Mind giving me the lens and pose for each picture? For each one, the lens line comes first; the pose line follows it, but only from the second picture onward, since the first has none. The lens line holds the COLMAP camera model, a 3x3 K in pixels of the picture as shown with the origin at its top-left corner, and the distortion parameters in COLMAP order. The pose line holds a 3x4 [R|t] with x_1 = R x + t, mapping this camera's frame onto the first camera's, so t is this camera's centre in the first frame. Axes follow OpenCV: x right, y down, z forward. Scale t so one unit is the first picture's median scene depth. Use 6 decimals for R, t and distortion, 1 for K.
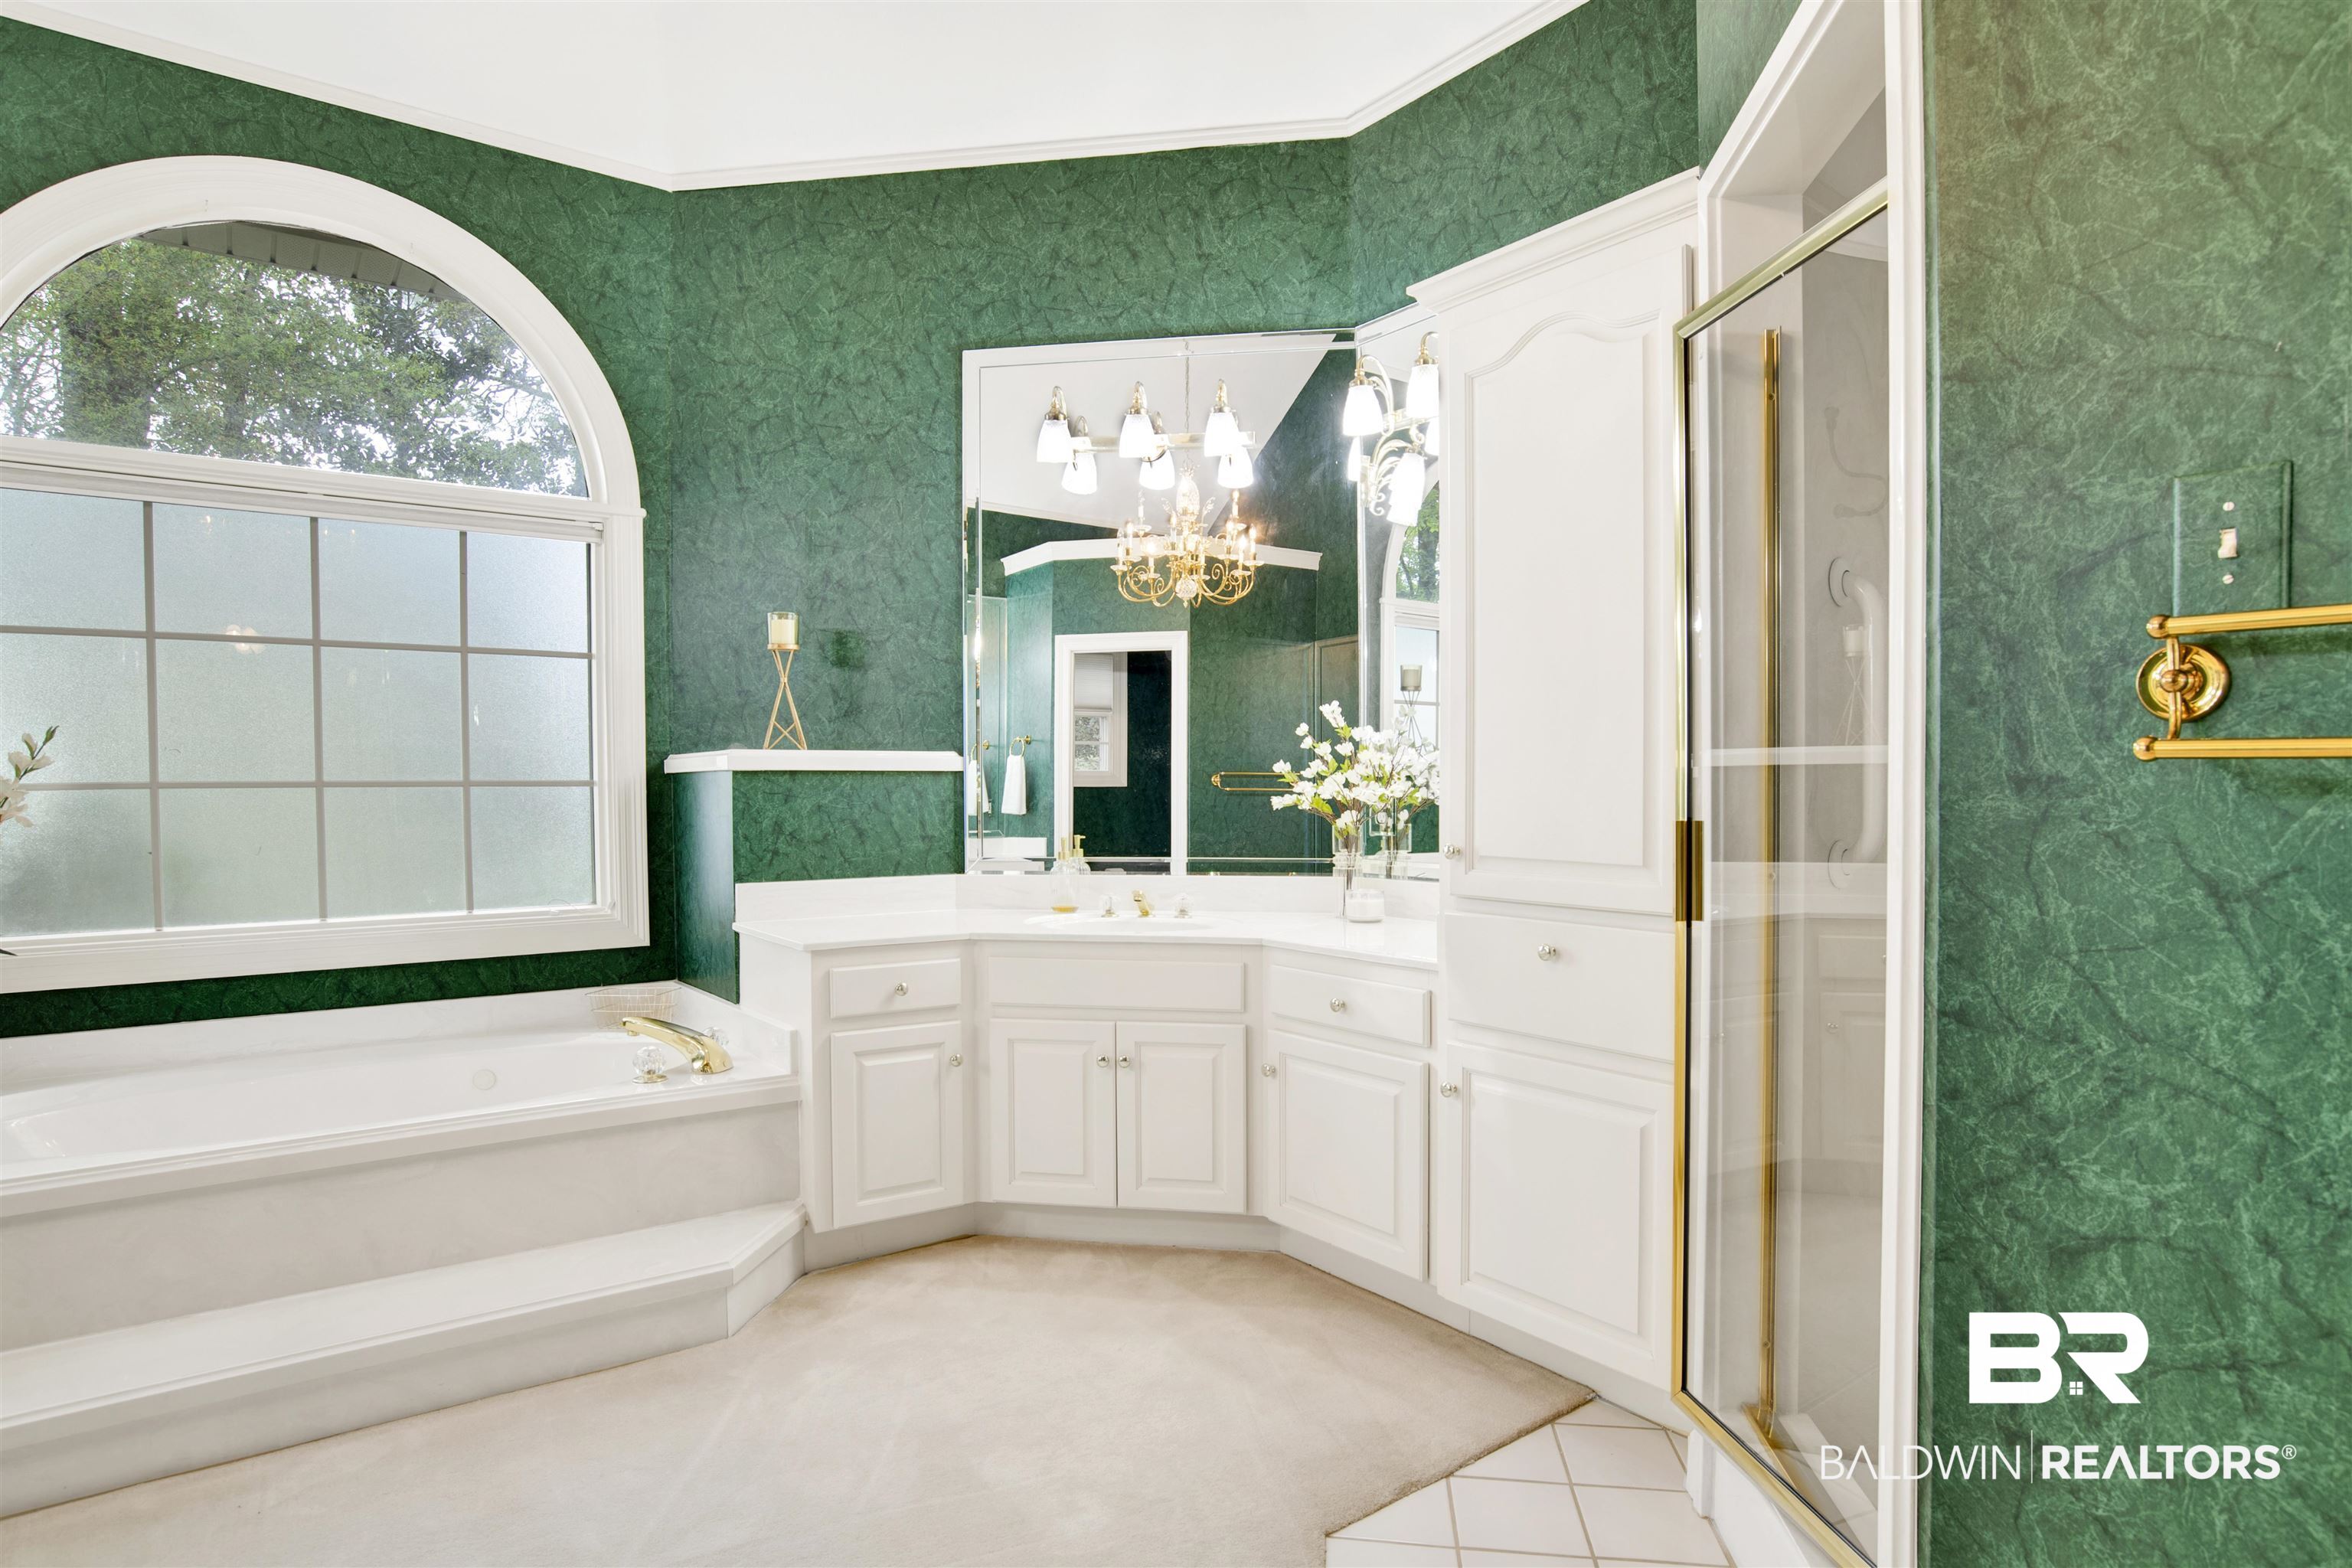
lens RADIAL K [[1223.1, 0, 1177.9], [0, 1223.1, 831.8], [0, 0, 1]] dist [-0.071422, 0.022224]
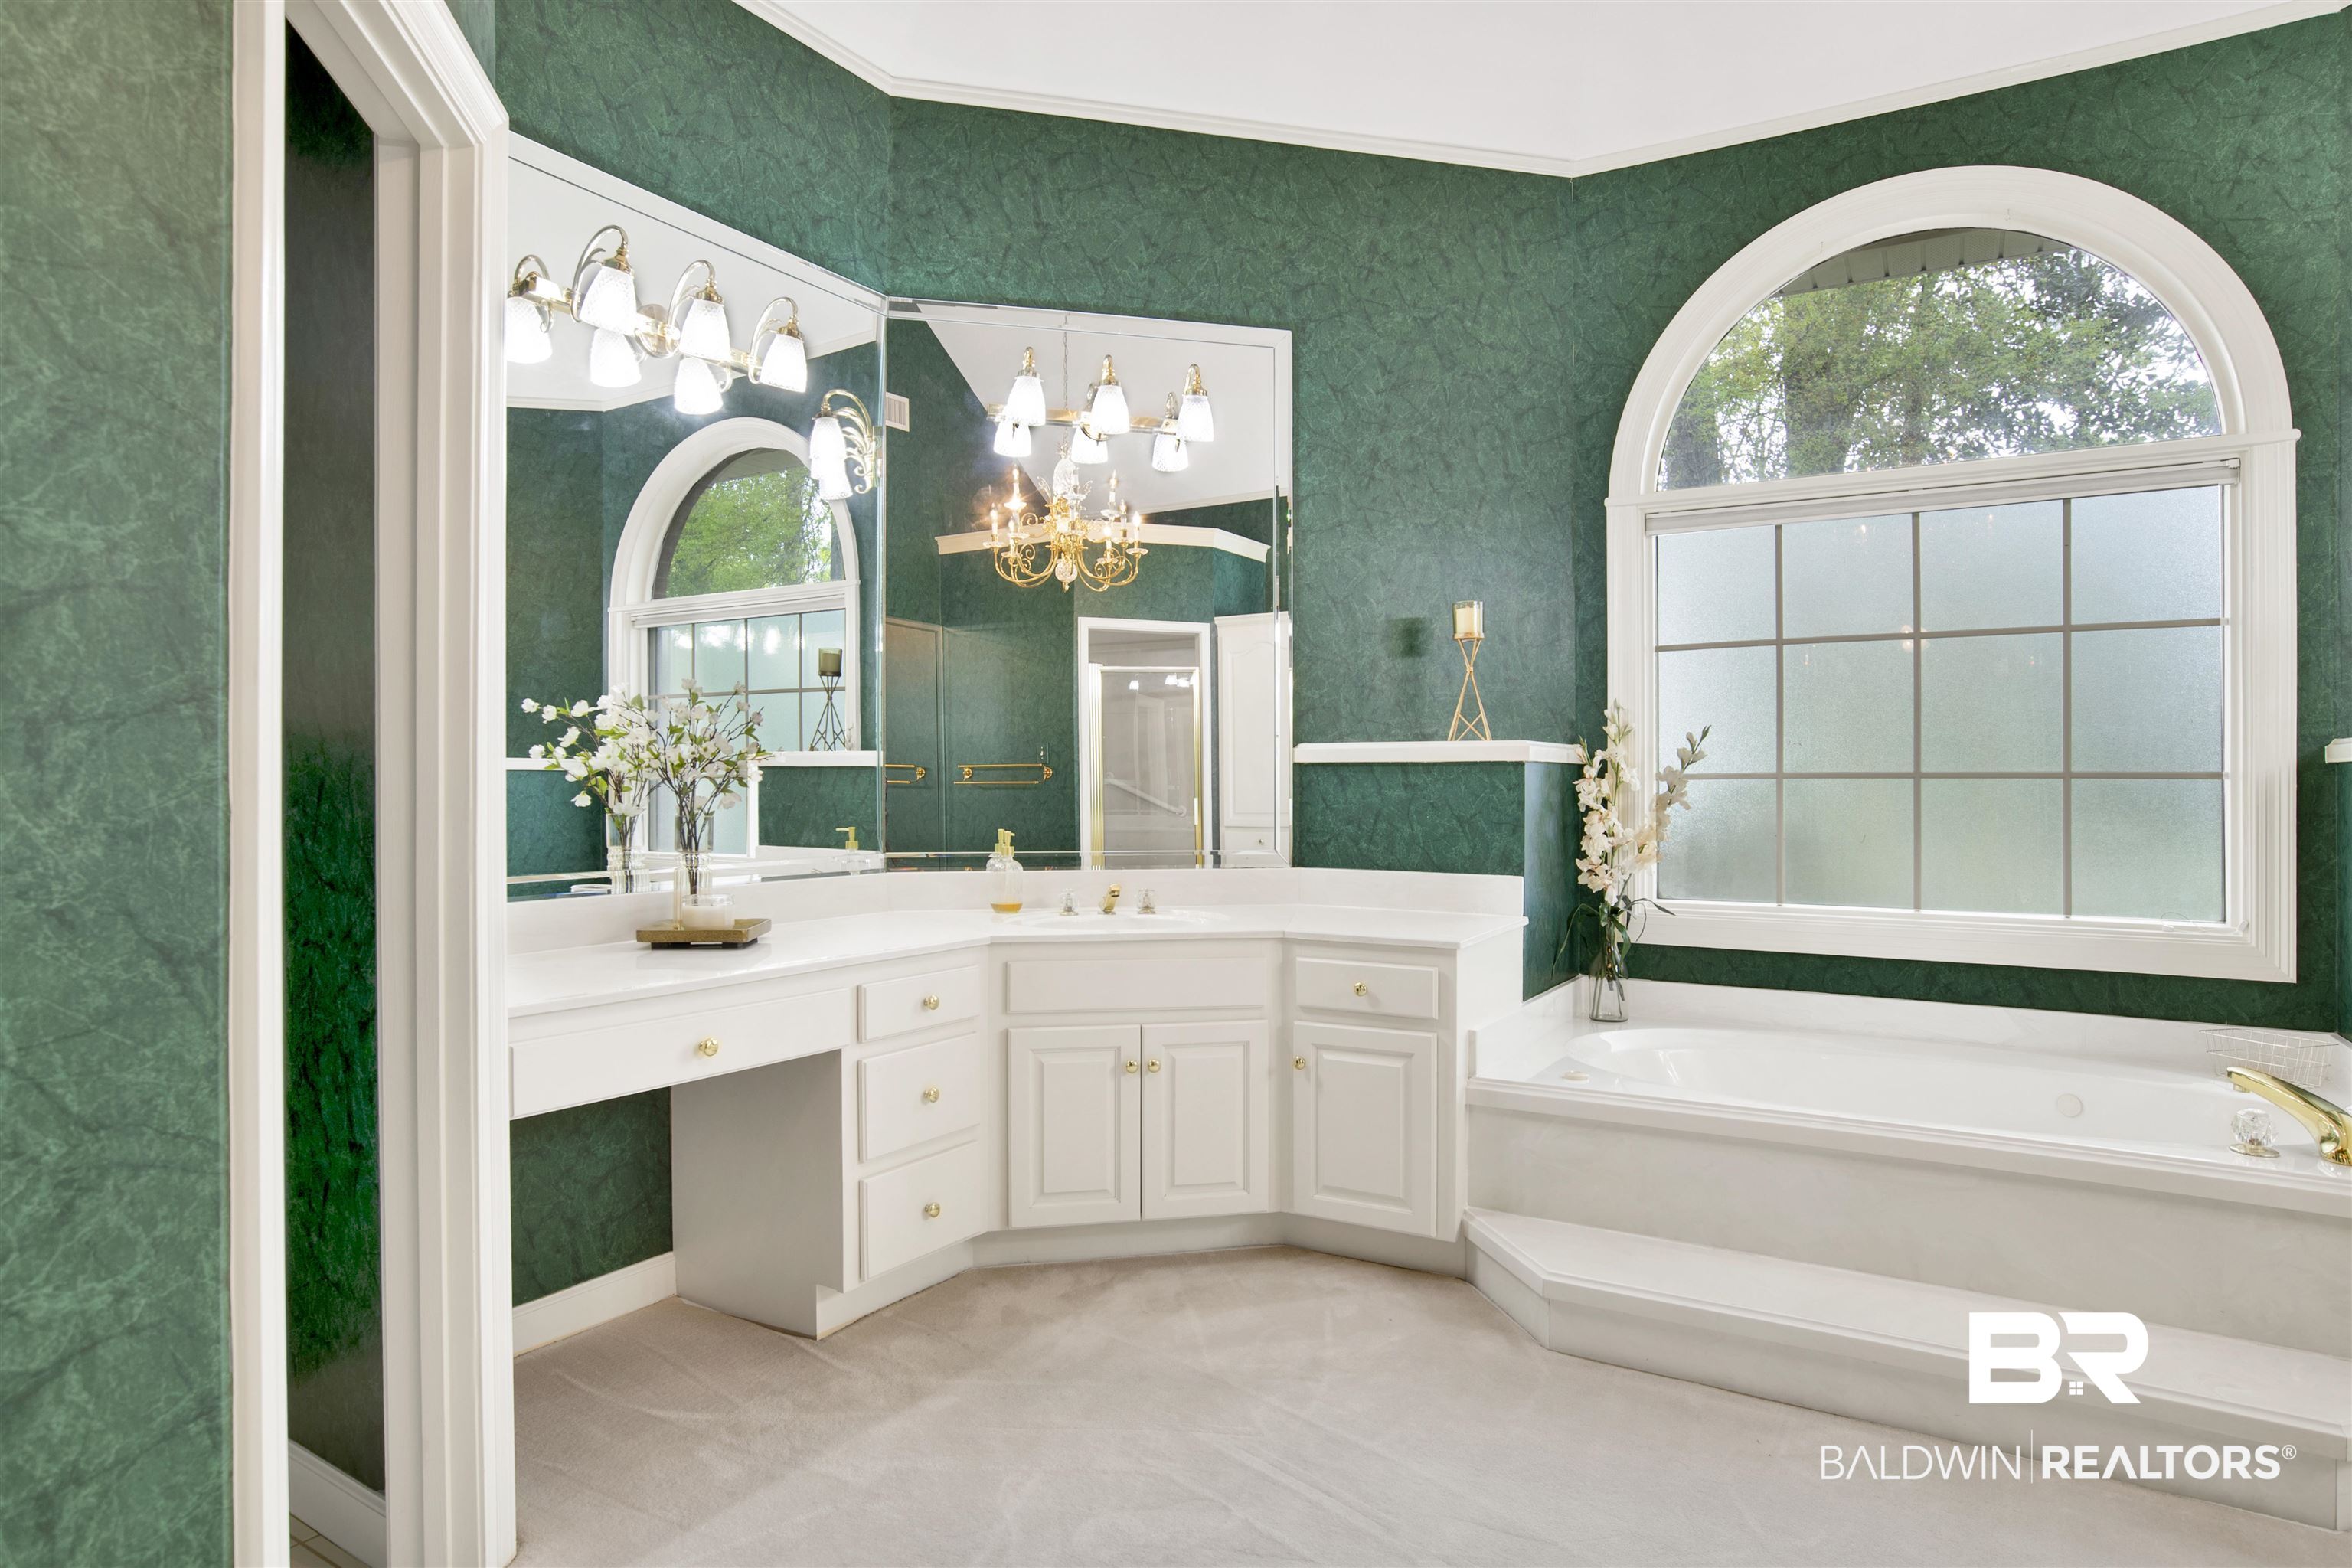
lens RADIAL K [[1301.3, 0, 1215.9], [0, 1301.3, 774.9], [0, 0, 1]] dist [-0.076535, 0.028918]
pose [[0.355463, 0.000471, -0.934690, 0.068353], [-0.038685, 0.999150, -0.014209, -0.001791], [0.933890, 0.041210, 0.355179, 0.052988]]
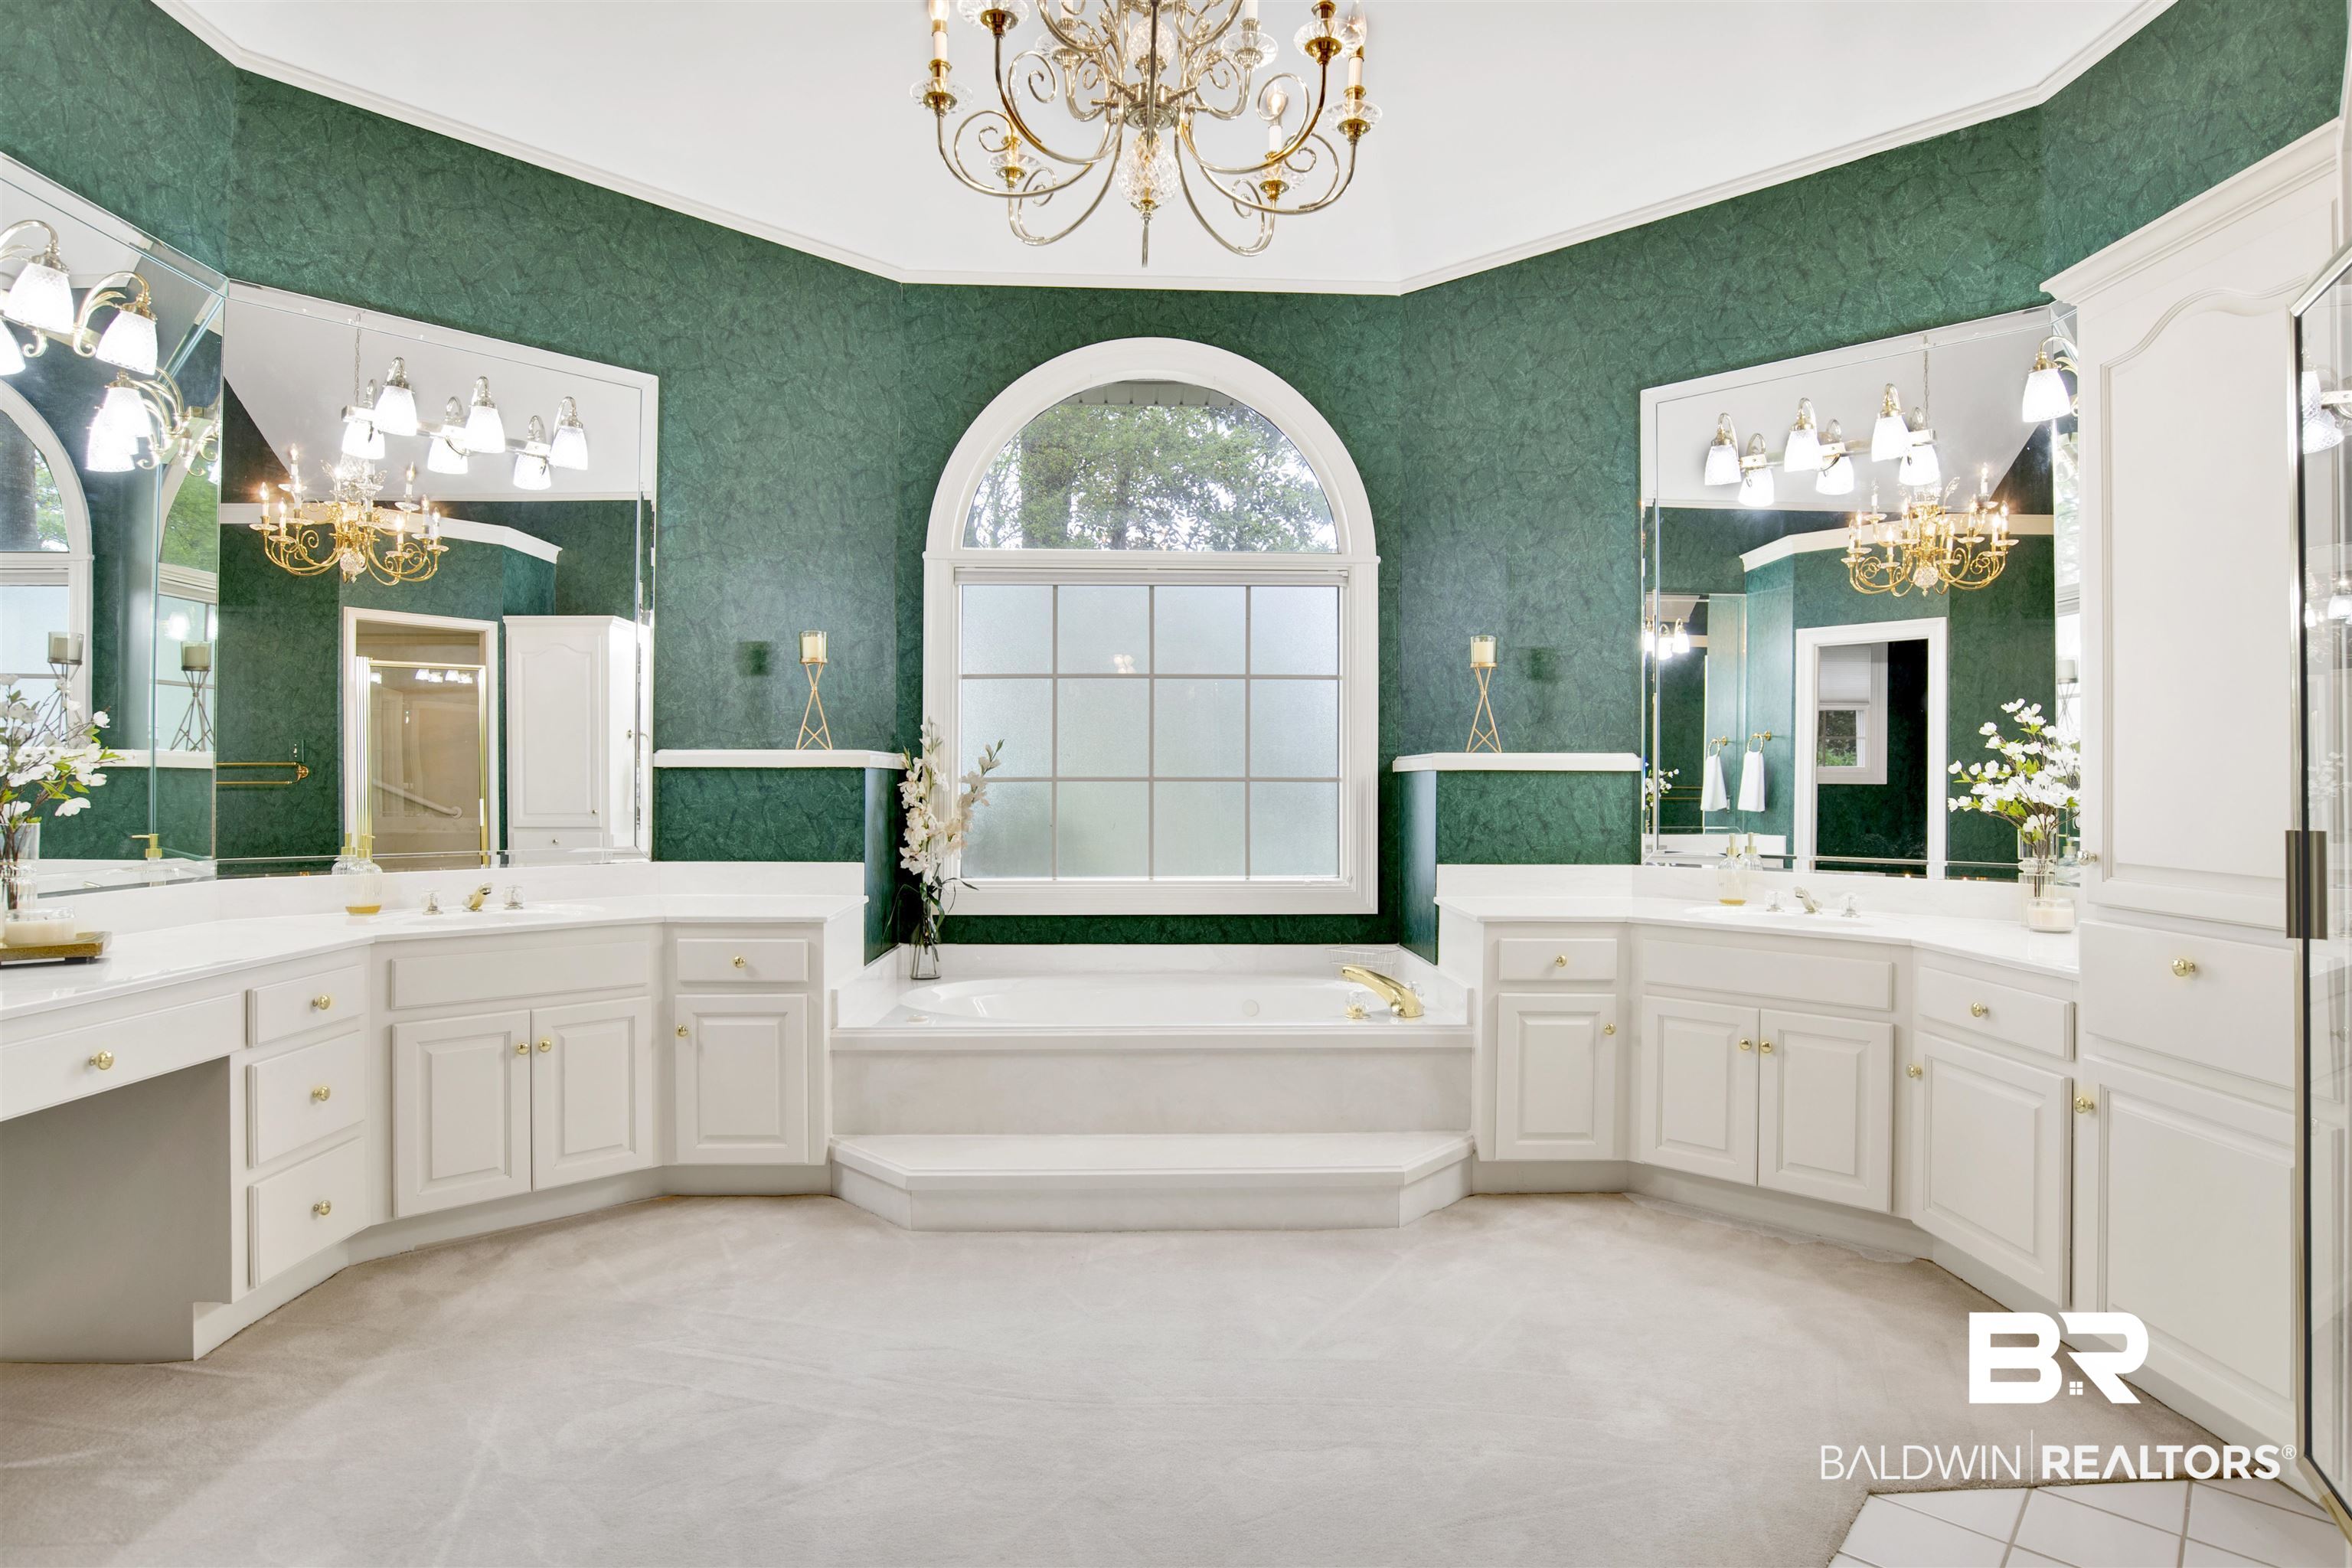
lens RADIAL K [[1301.3, 0, 1215.9], [0, 1301.3, 774.9], [0, 0, 1]] dist [-0.076535, 0.028918]
pose [[0.818311, 0.003341, -0.574766, 0.182215], [-0.027098, 0.999095, -0.032773, 0.002127], [0.574136, 0.042393, 0.817662, -0.170234]]
